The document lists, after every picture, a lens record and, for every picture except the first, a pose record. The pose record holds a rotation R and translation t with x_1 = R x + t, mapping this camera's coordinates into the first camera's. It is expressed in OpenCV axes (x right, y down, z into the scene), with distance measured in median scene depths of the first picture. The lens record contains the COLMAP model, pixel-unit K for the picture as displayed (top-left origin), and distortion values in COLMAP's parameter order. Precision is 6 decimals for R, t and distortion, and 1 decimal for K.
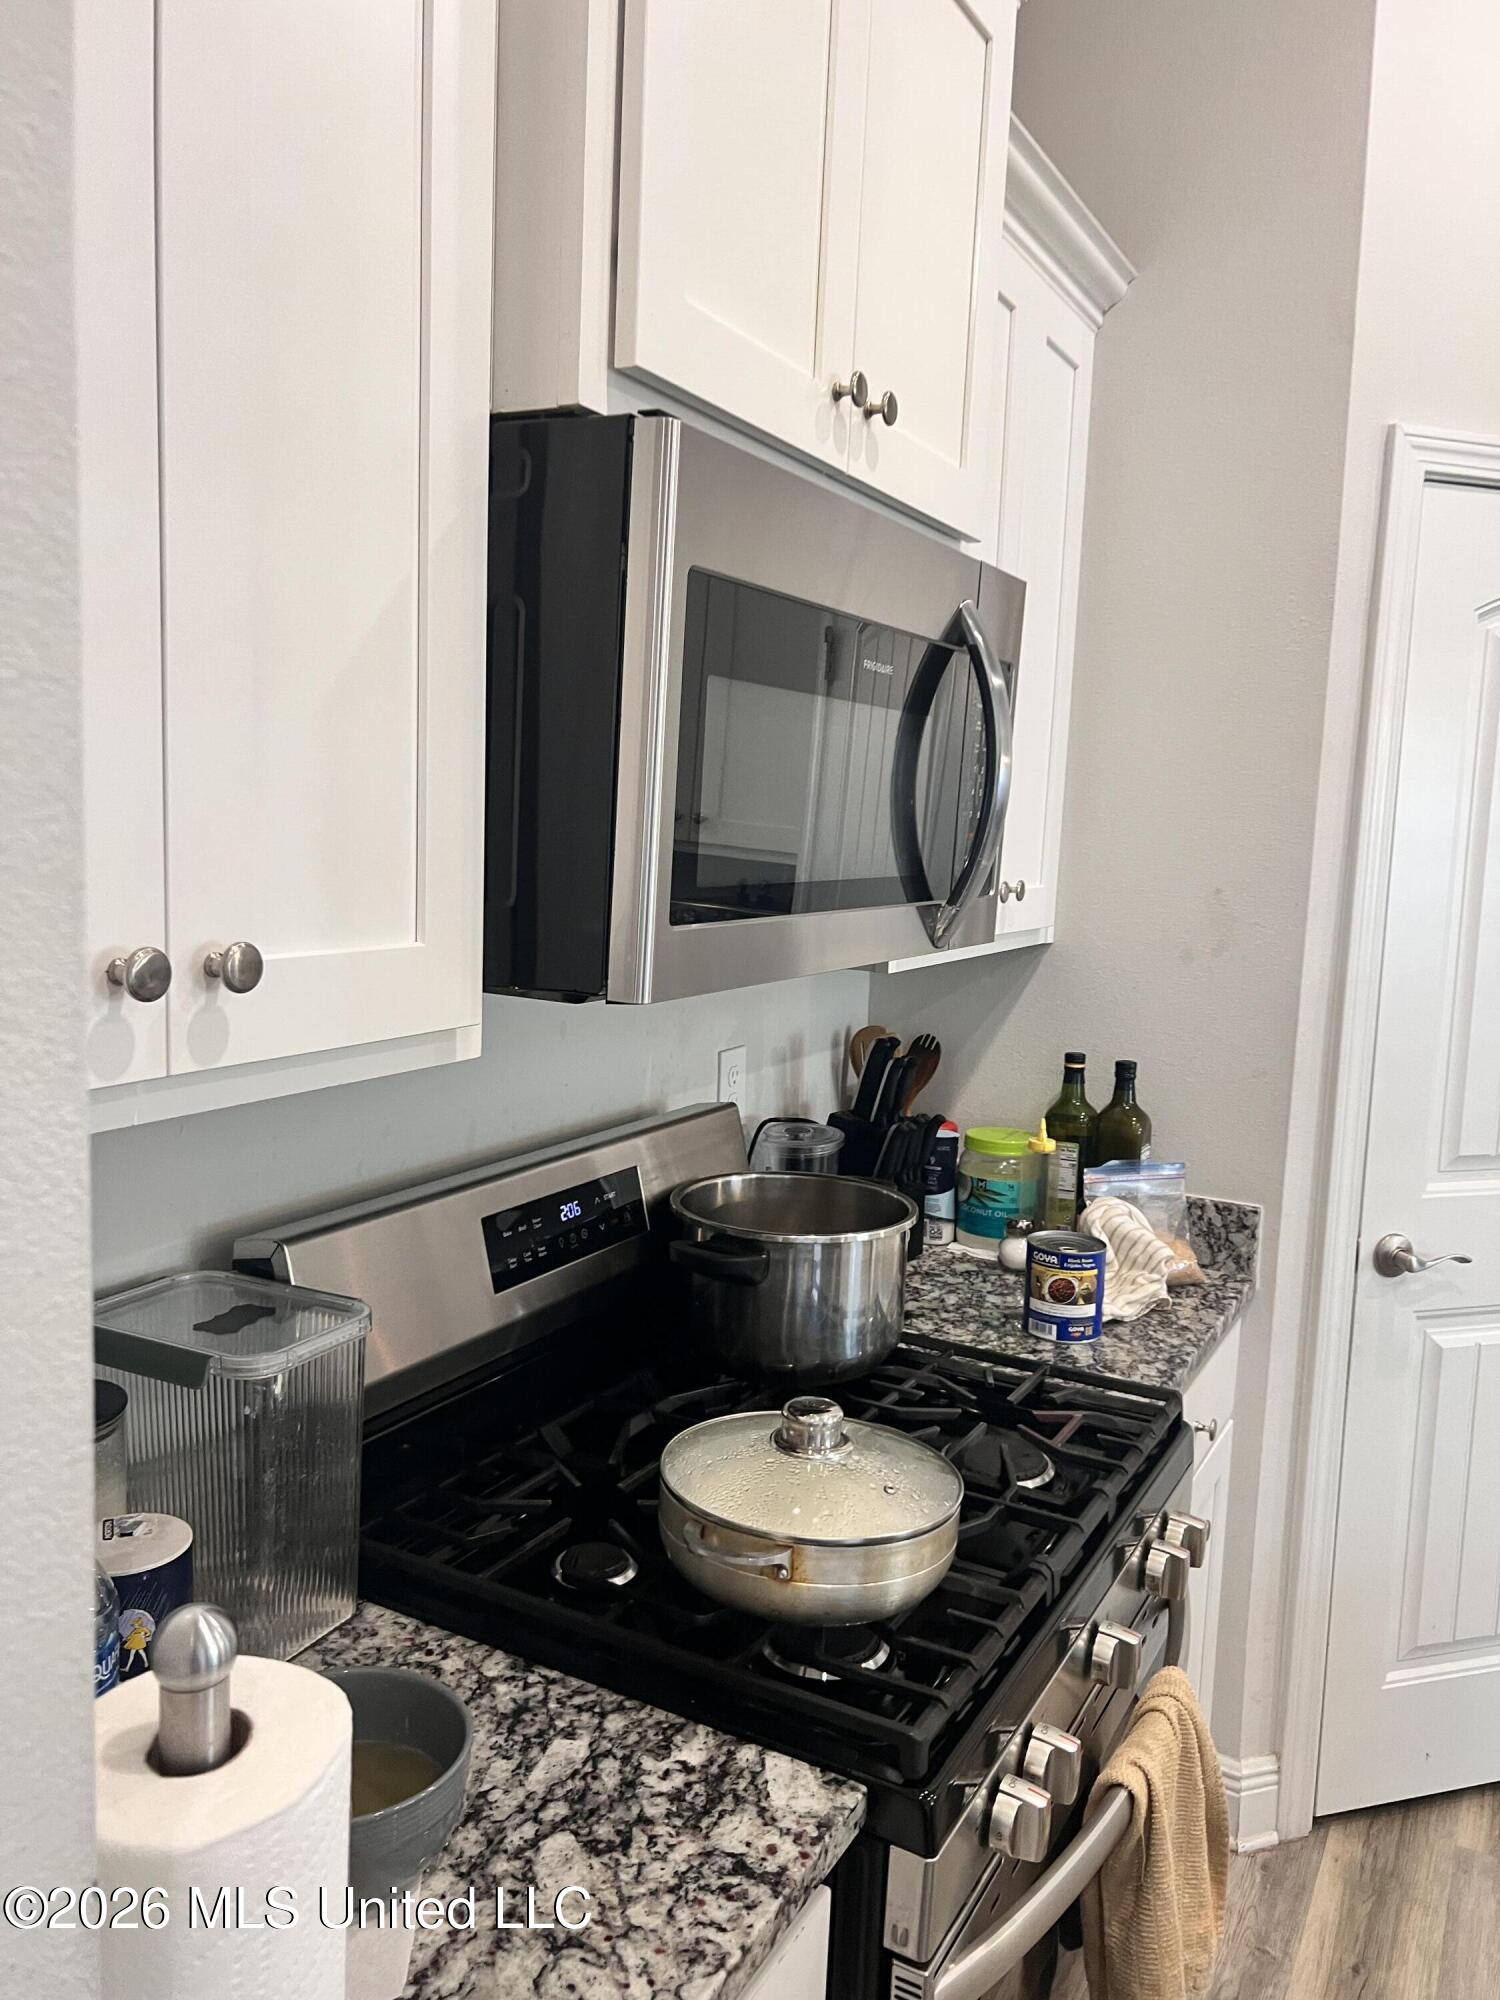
lens RADIAL K [[1508.2, 0, 737.3], [0, 1508.2, 1007.6], [0, 0, 1]] dist [0.045283, -0.055518]
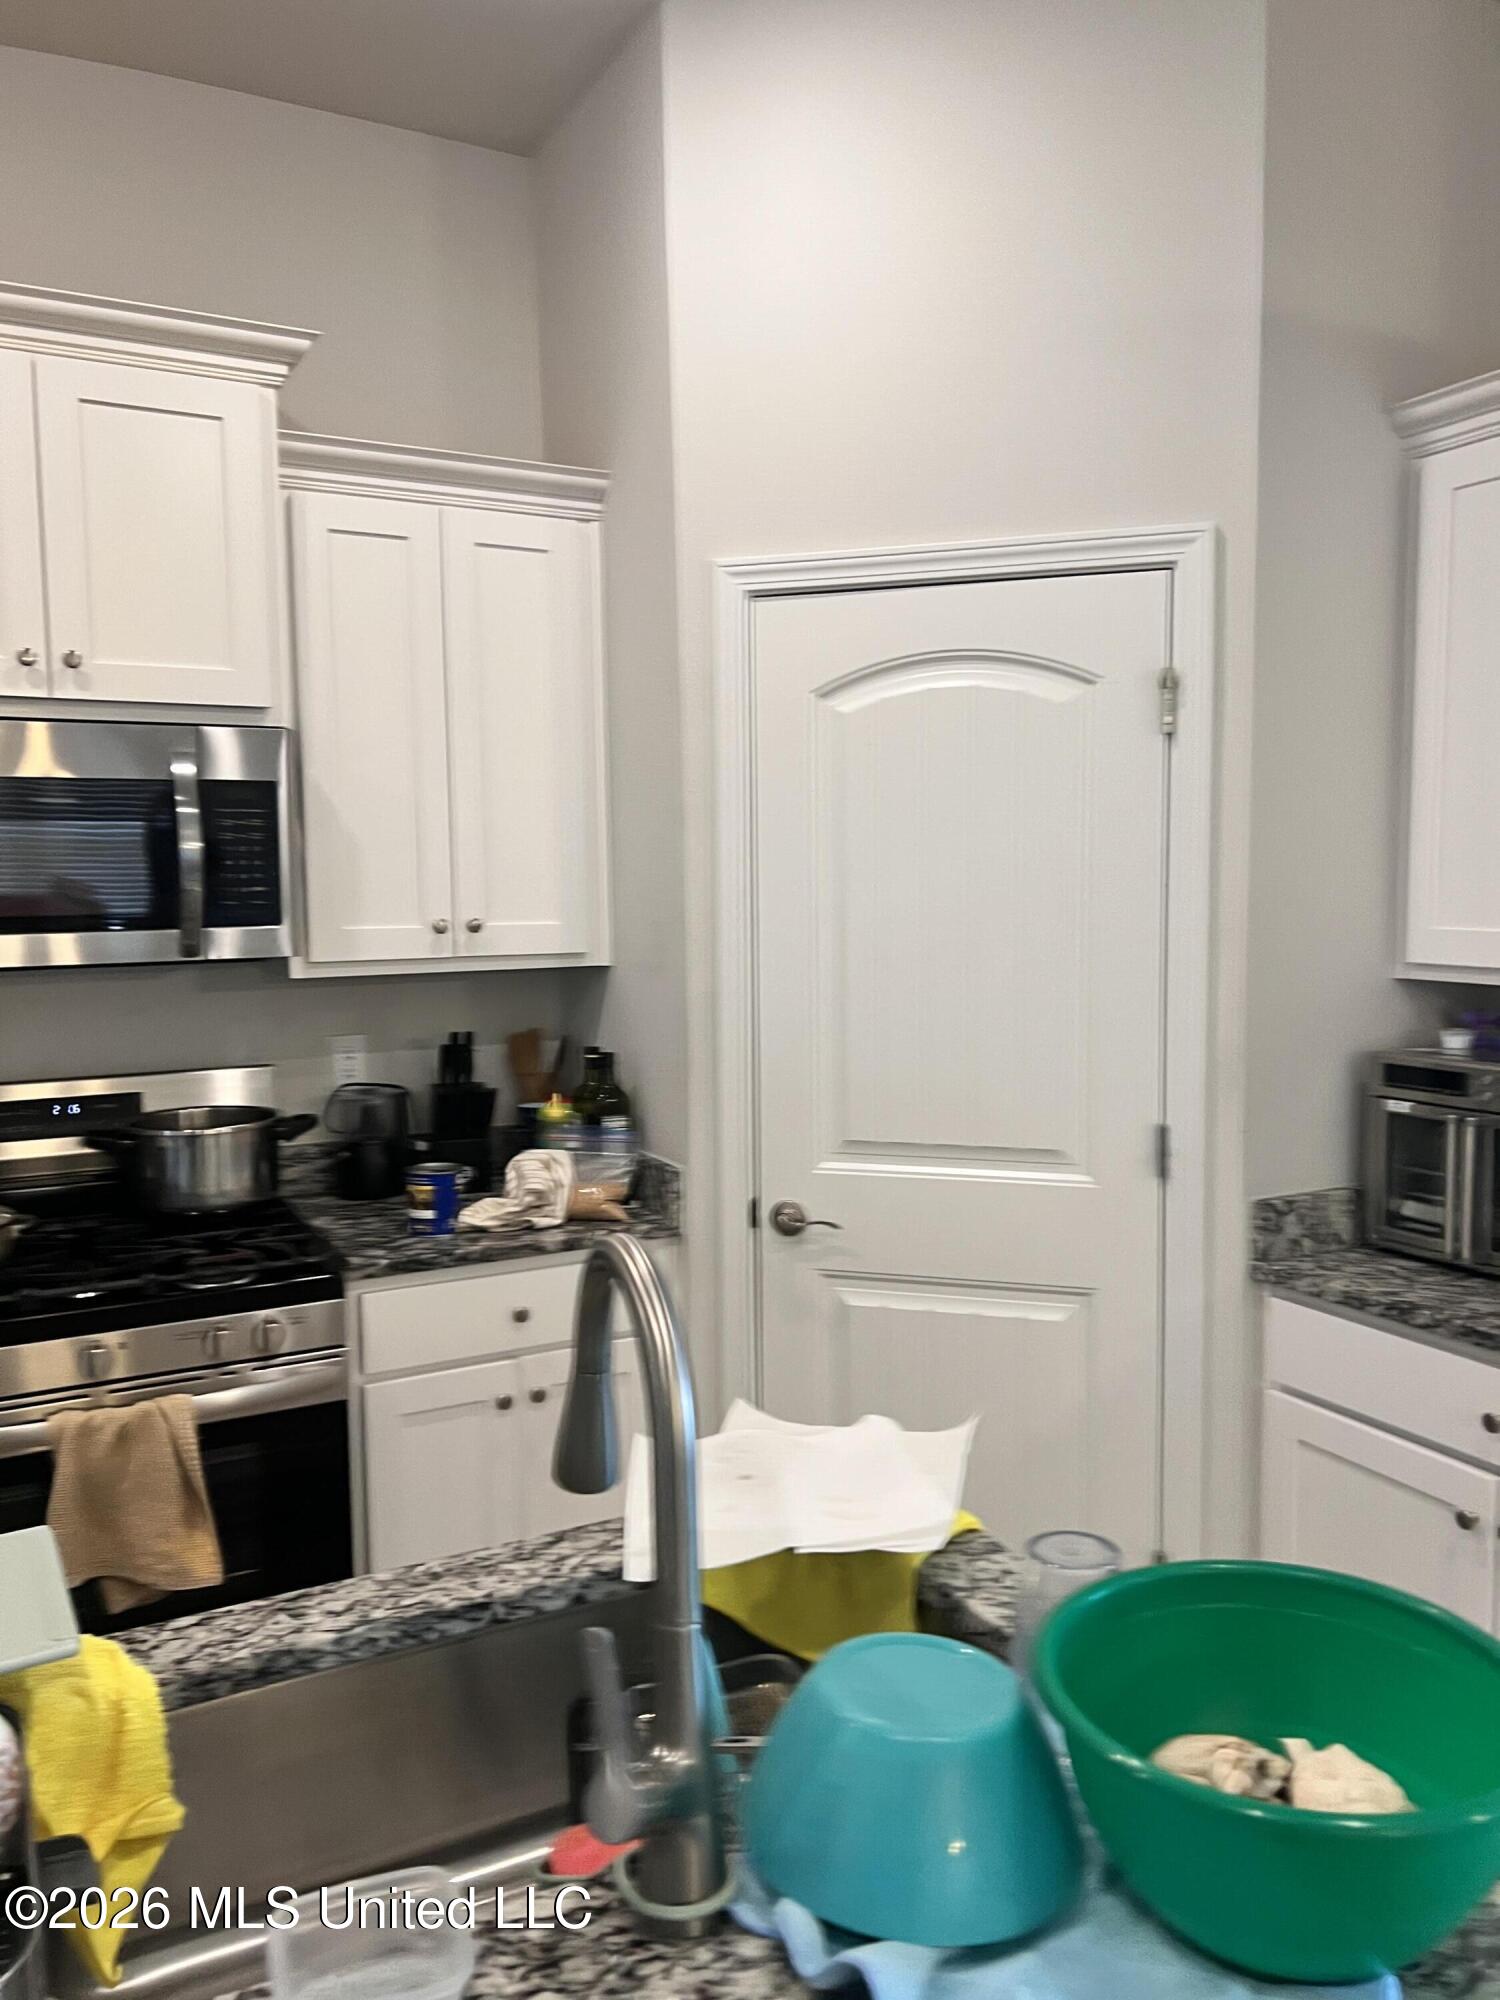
lens RADIAL K [[1508.2, 0, 758.4], [0, 1508.2, 1001.5], [0, 0, 1]] dist [0.045283, -0.055518]
pose [[0.835979, 0.003496, -0.548750, 1.225941], [-0.029503, 0.998820, -0.038581, 0.042324], [0.547967, 0.048442, 0.835096, -0.034723]]
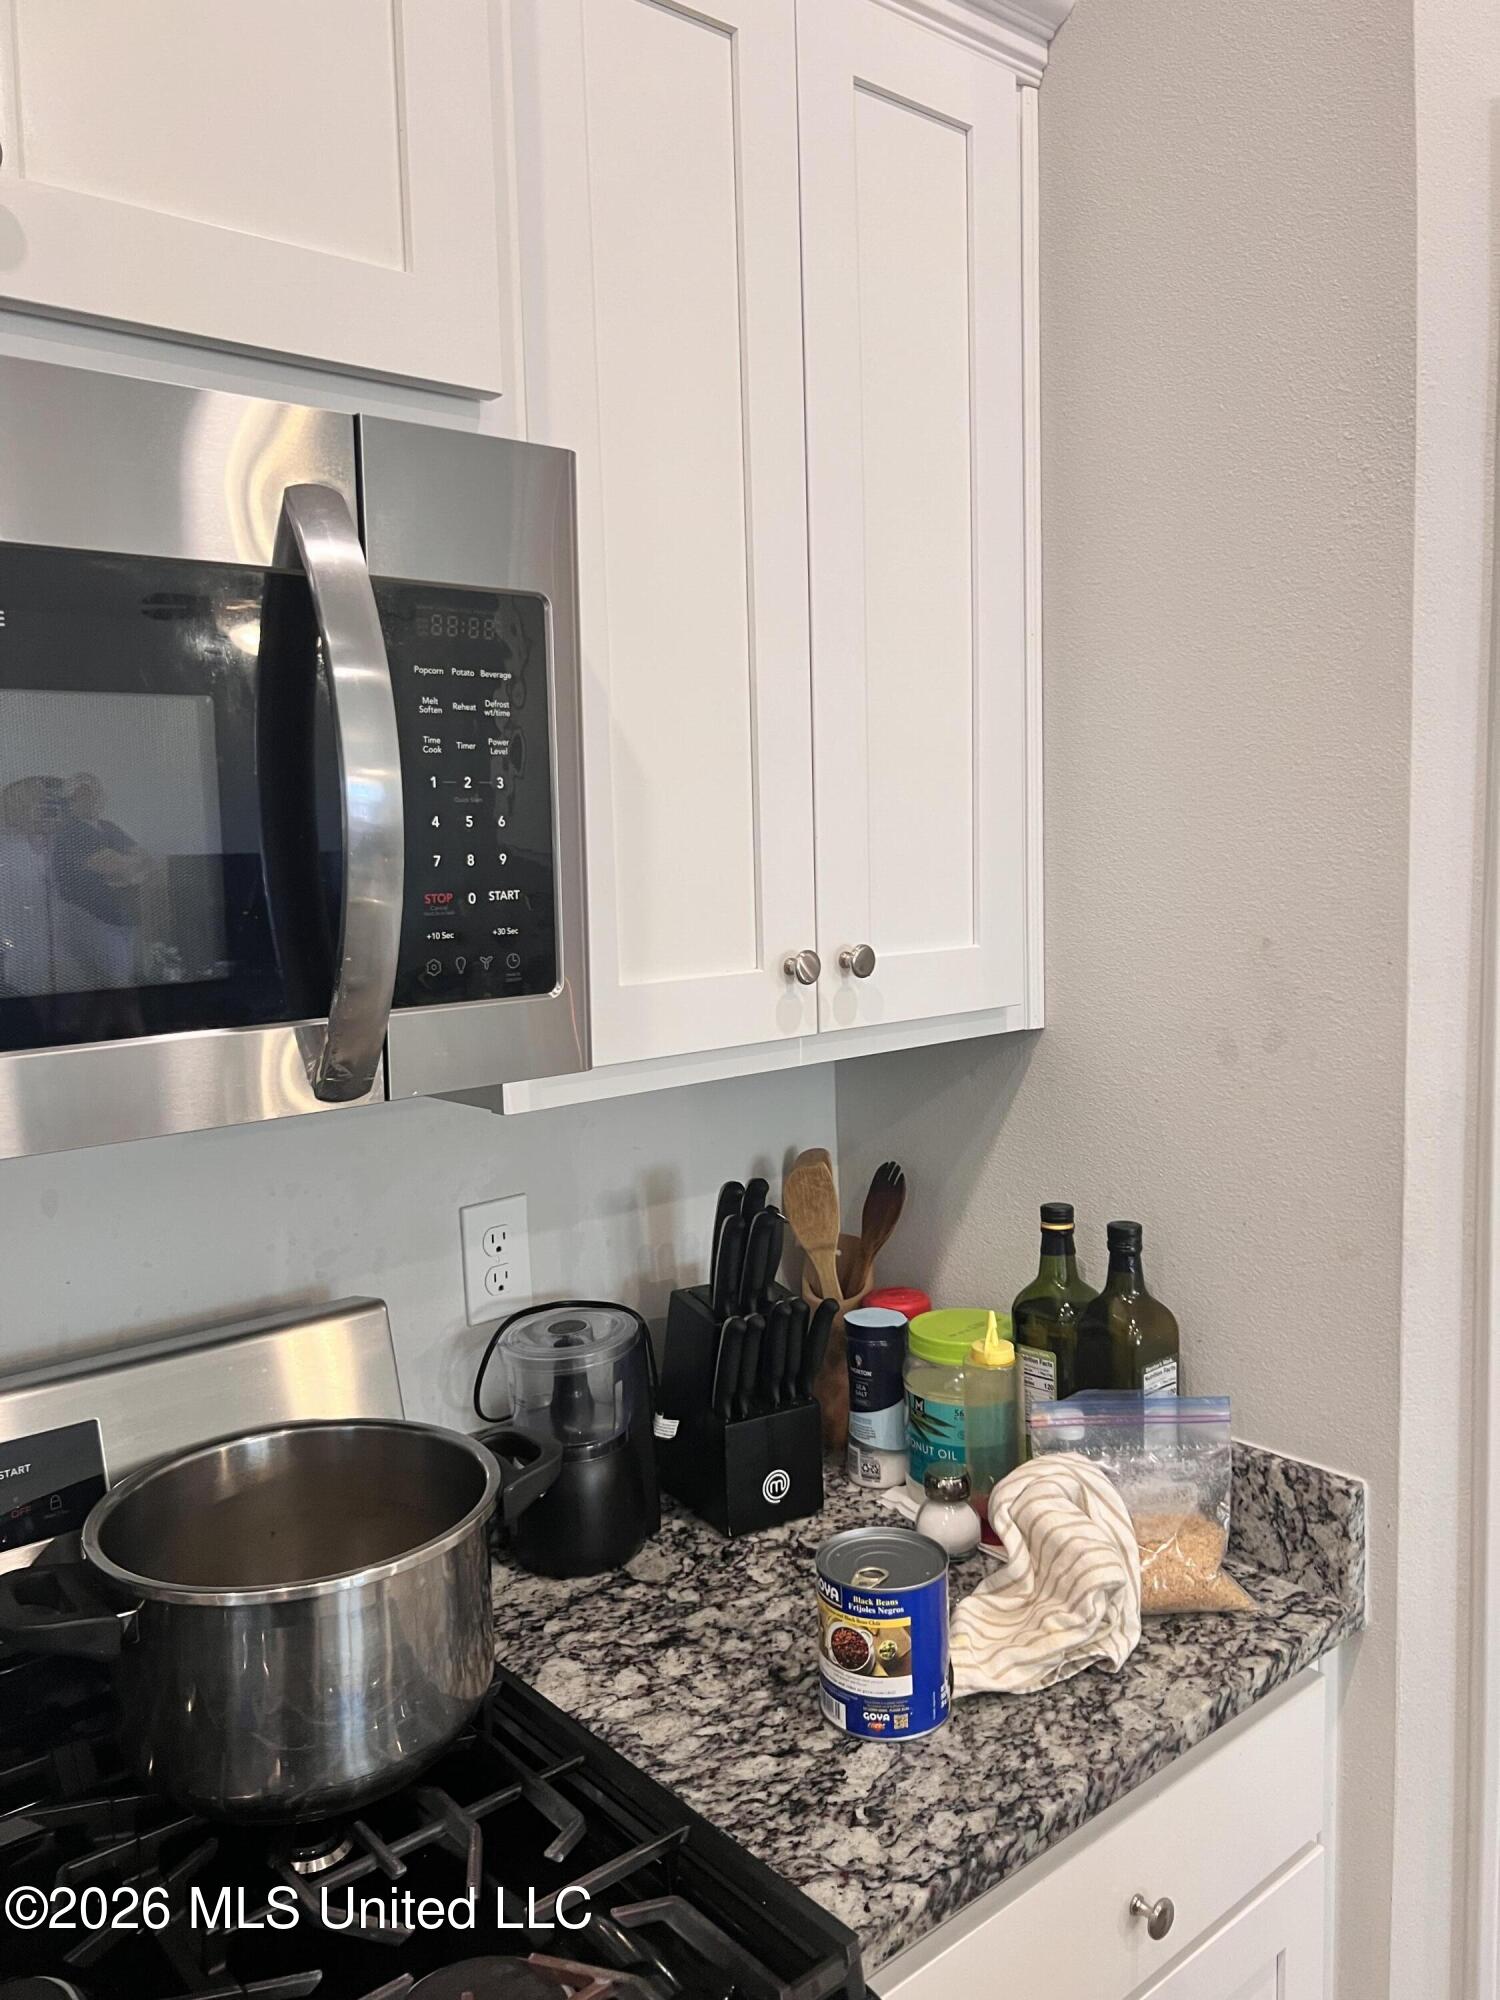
lens RADIAL K [[1508.2, 0, 745.9], [0, 1508.2, 999.4], [0, 0, 1]] dist [0.045283, -0.055518]
pose [[0.935288, -0.026485, -0.352896, 0.373796], [0.017655, 0.999446, -0.028220, -0.046661], [0.353448, 0.020163, 0.935237, 0.409041]]
